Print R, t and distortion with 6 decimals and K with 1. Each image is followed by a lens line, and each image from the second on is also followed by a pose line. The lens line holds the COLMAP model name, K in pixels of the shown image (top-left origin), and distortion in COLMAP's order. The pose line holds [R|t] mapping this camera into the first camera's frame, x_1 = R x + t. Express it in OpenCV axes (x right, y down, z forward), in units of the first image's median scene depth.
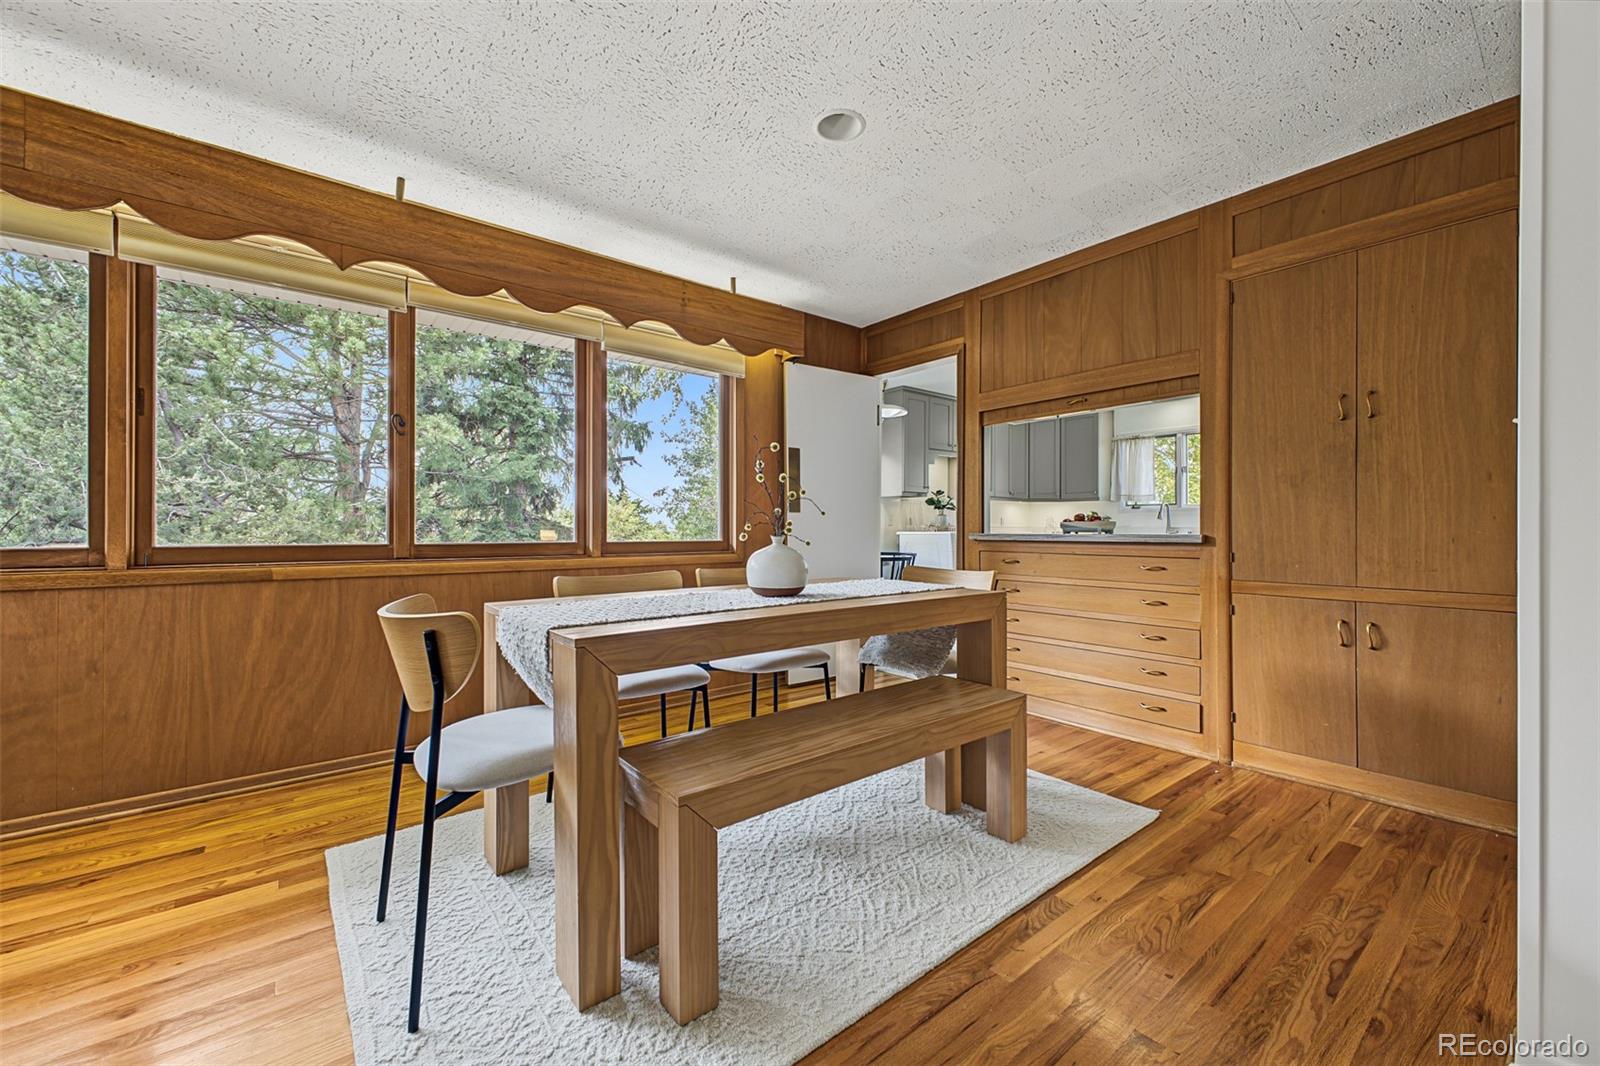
lens RADIAL K [[631.2, 0, 802.1], [0, 631.2, 529.3], [0, 0, 1]] dist [0.022707, -0.006173]
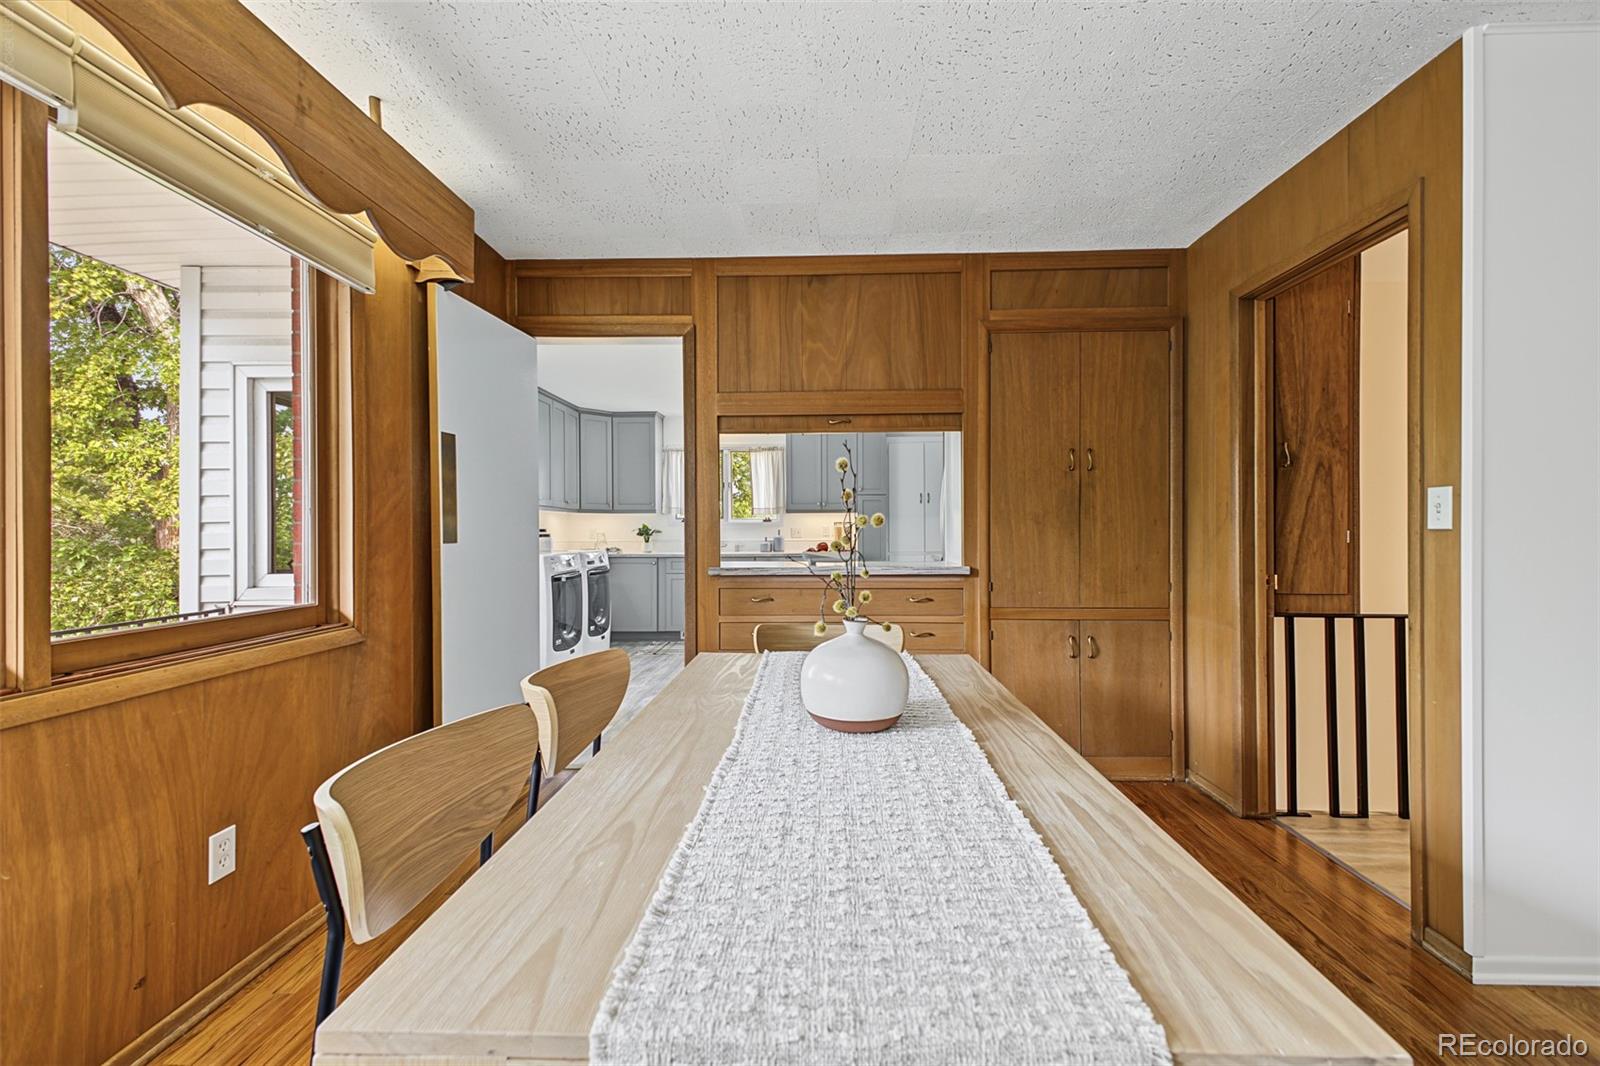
lens RADIAL K [[680.2, 0, 800.0], [0, 680.2, 533.0], [0, 0, 1]] dist [0.023598, -0.000102]
pose [[0.653234, -0.008996, 0.757103, -0.416175], [0.006502, 0.999959, 0.006272, -0.057320], [-0.757128, 0.000826, 0.653266, 0.490139]]
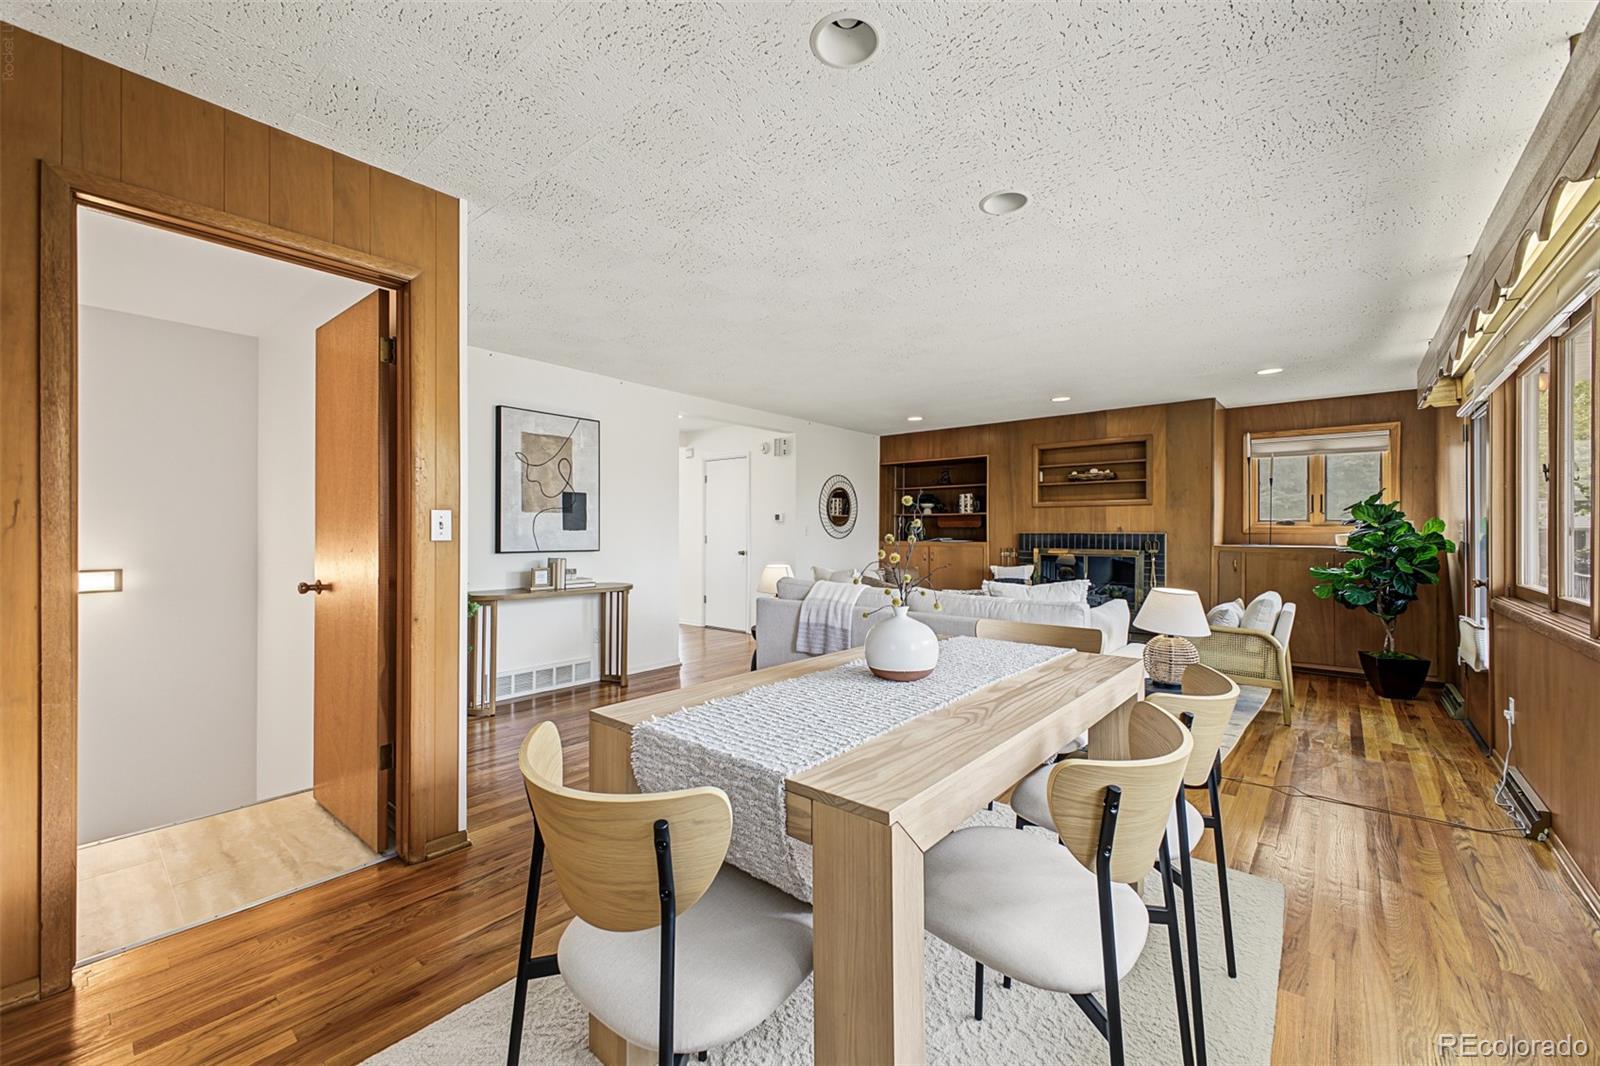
lens RADIAL K [[631.2, 0, 802.1], [0, 631.2, 529.3], [0, 0, 1]] dist [0.022707, -0.006173]
pose [[-0.981062, -0.006044, -0.193601, 0.208349], [-0.005298, 0.999976, -0.004372, -0.067643], [0.193623, -0.003263, -0.981071, 1.409672]]
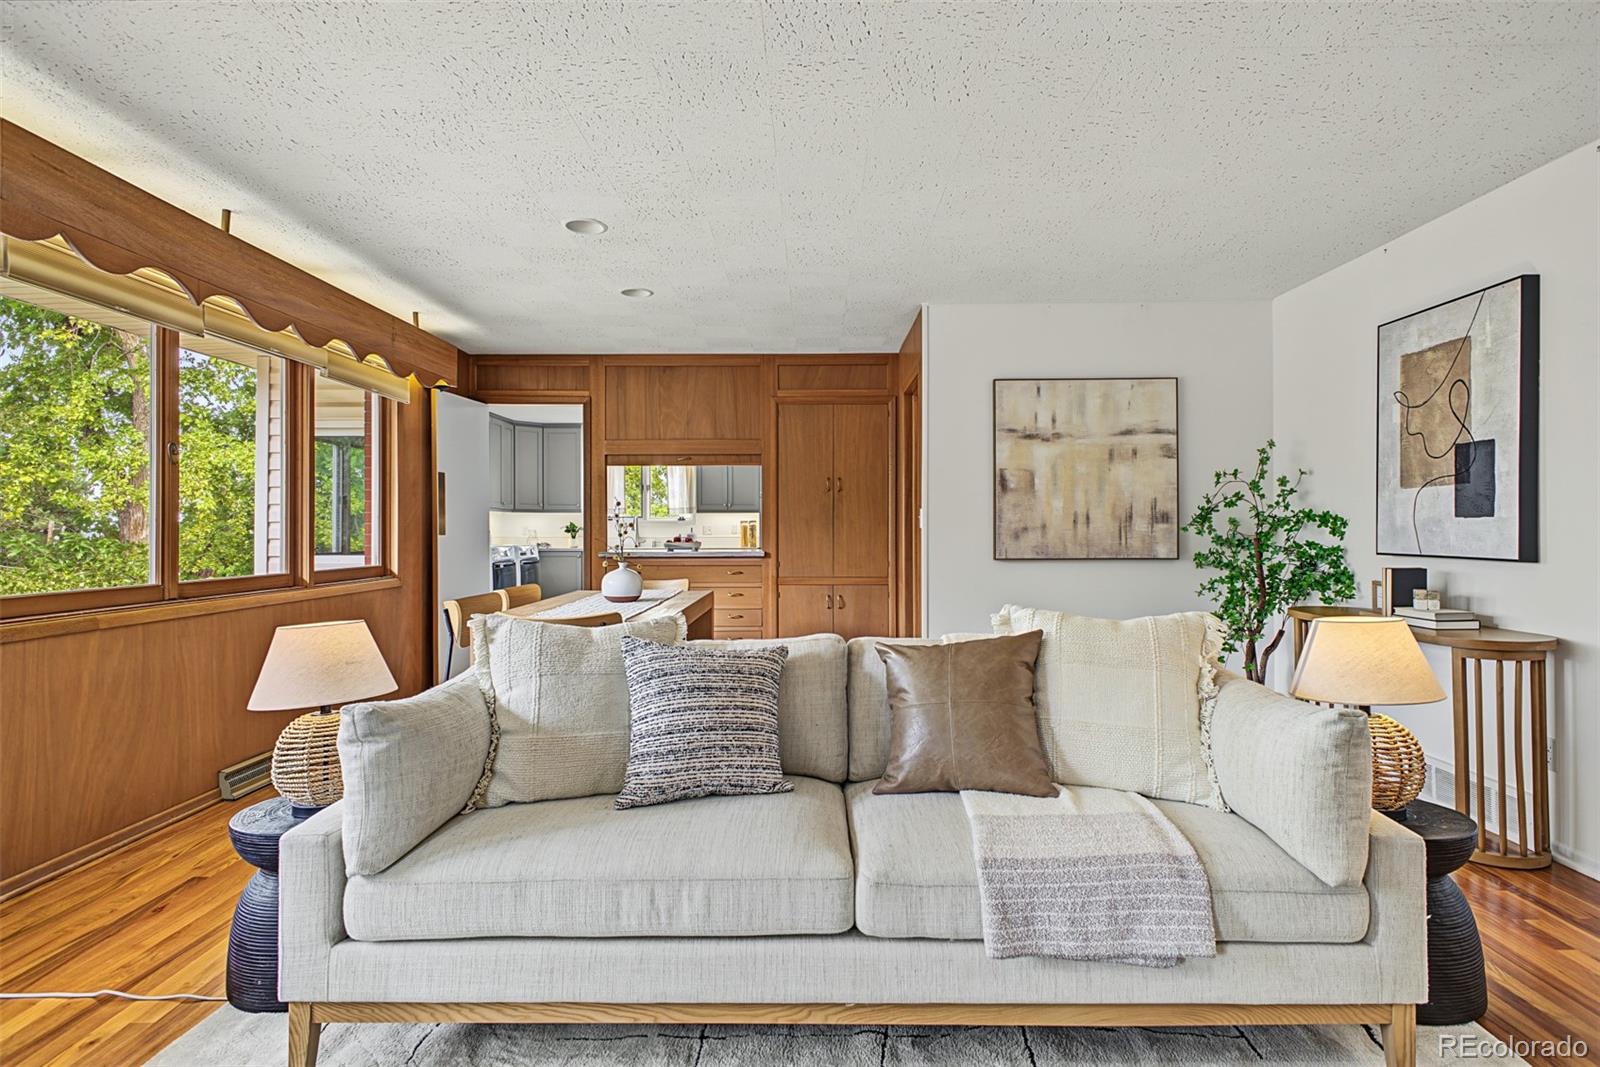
lens RADIAL K [[840.7, 0, 811.8], [0, 840.7, 531.4], [0, 0, 1]] dist [0.004795, 0.000124]
pose [[0.628678, -0.006572, 0.777638, -1.033543], [0.002719, 0.999977, 0.006253, -0.058811], [-0.777661, -0.001816, 0.628681, -0.495137]]
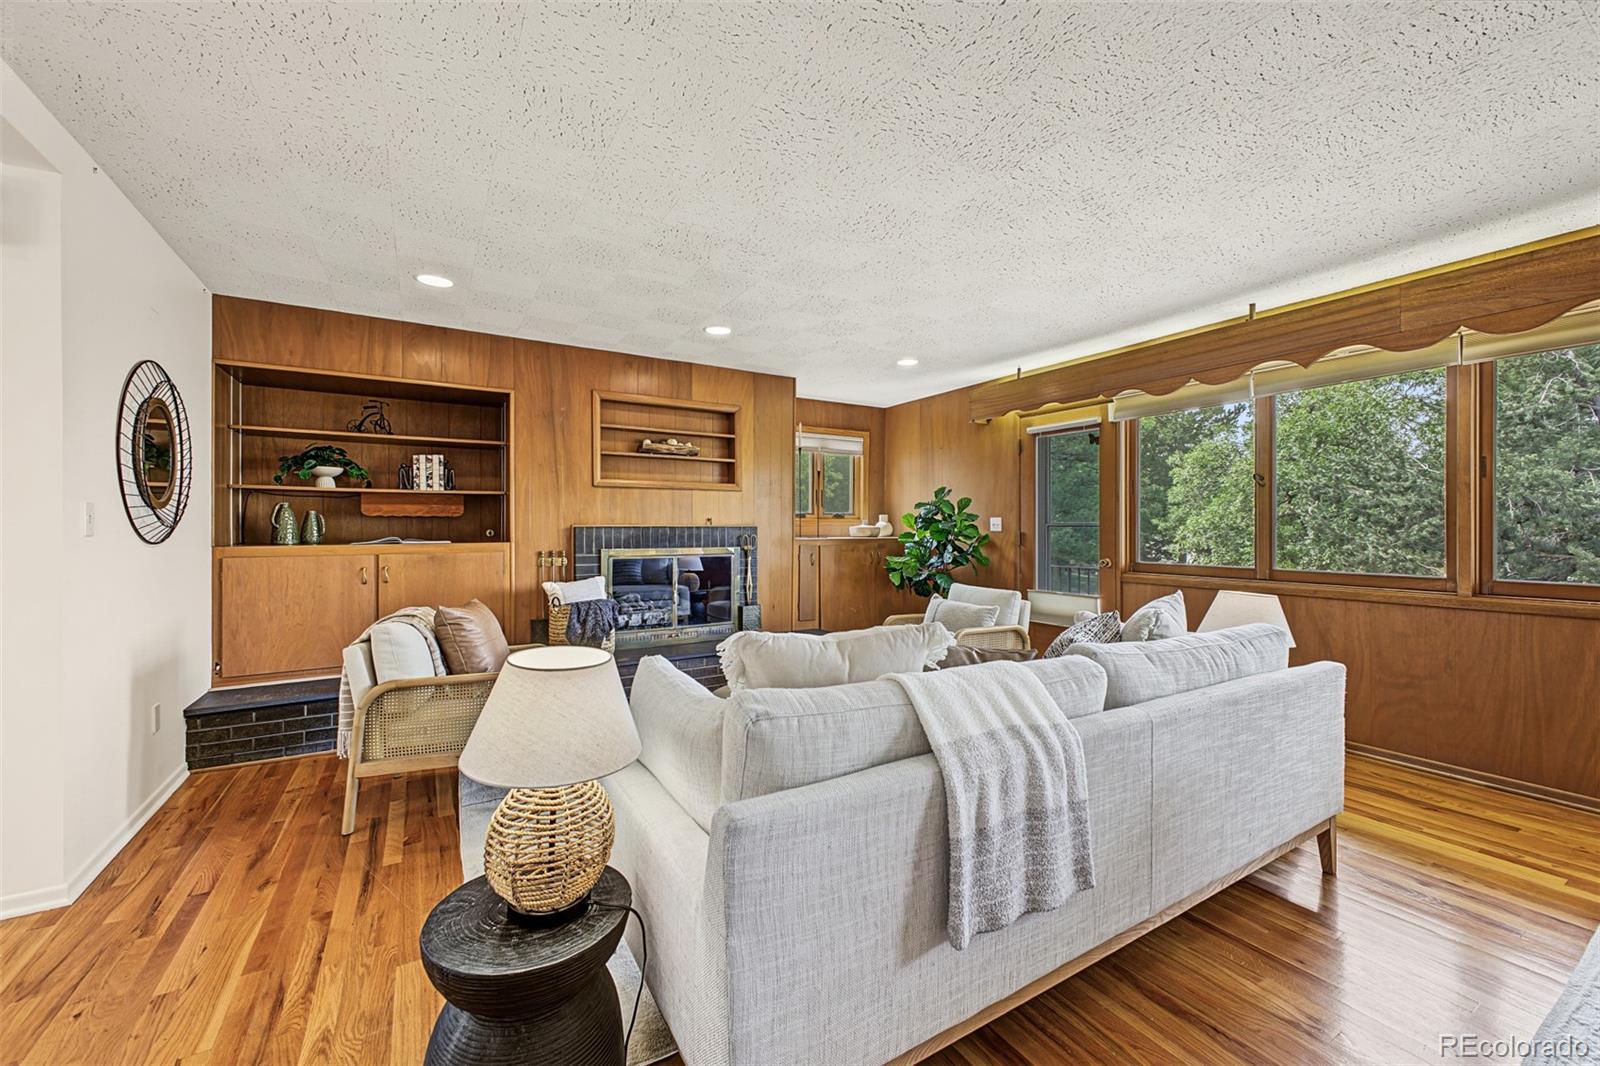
lens RADIAL K [[631.2, 0, 802.1], [0, 631.2, 529.3], [0, 0, 1]] dist [0.022707, -0.006173]
pose [[-0.133099, 0.001740, -0.991101, 0.365870], [-0.000559, 0.999998, 0.001831, -0.064147], [0.991103, 0.000798, -0.133098, -0.157152]]
